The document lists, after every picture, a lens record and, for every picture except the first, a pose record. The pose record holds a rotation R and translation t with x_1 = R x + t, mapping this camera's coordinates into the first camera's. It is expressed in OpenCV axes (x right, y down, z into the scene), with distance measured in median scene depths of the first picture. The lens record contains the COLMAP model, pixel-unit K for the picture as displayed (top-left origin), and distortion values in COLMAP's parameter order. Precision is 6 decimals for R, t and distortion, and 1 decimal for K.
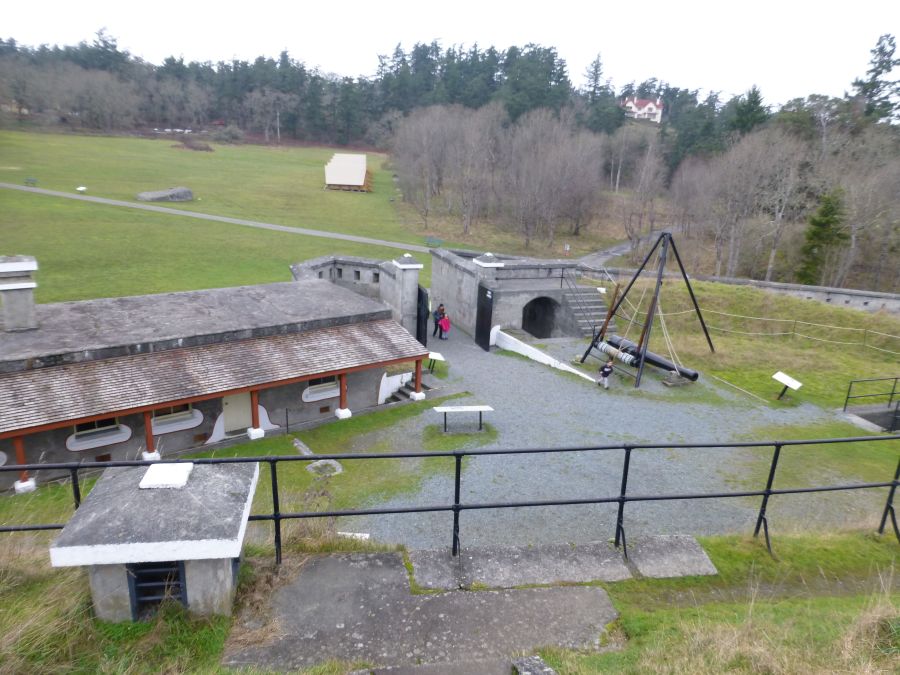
lens RADIAL K [[636.9, 0, 449.2], [0, 636.9, 337.7], [0, 0, 1]] dist [0.070943, 0.003223]
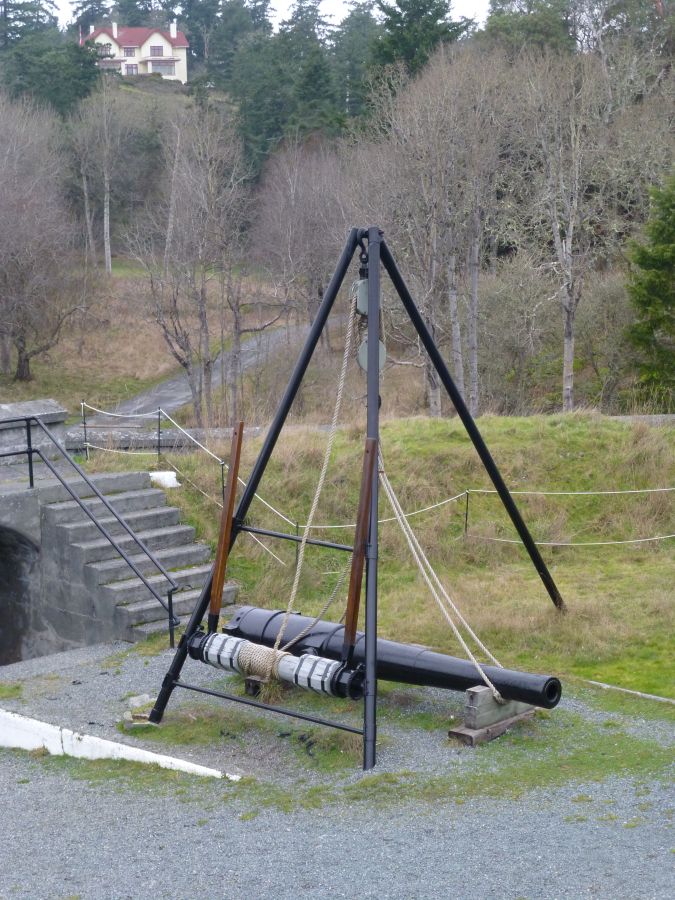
lens RADIAL K [[1838.9, 0, 336.3], [0, 1838.9, 451.5], [0, 0, 1]] dist [-0.018630, 0.000000]
pose [[0.926917, -0.125253, 0.353745, 0.008967], [0.170888, 0.980127, -0.100737, 0.014918], [-0.334098, 0.153825, 0.929901, 0.172294]]
